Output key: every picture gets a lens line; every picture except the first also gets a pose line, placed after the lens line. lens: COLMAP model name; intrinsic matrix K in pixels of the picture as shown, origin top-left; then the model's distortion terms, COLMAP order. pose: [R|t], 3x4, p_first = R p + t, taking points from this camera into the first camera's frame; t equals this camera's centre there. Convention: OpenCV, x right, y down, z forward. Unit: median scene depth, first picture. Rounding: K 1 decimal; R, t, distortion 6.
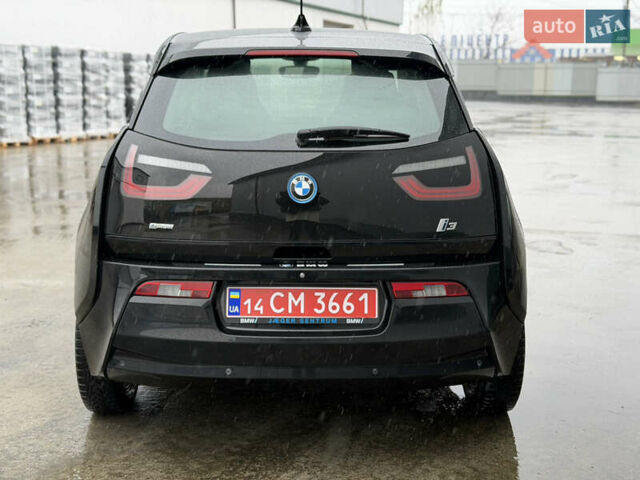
lens RADIAL K [[881.7, 0, 320.0], [0, 881.7, 240.0], [0, 0, 1]] dist [0.184520, -0.419428]
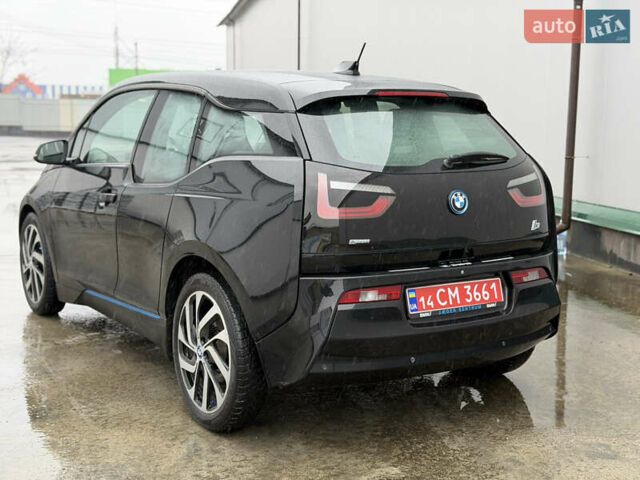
lens RADIAL K [[881.7, 0, 320.0], [0, 881.7, 240.0], [0, 0, 1]] dist [0.184520, -0.419428]
pose [[0.842974, -0.072608, 0.533031, -0.834482], [0.093661, 0.995525, -0.012515, -0.008049], [-0.529738, 0.060474, 0.846003, 0.051672]]
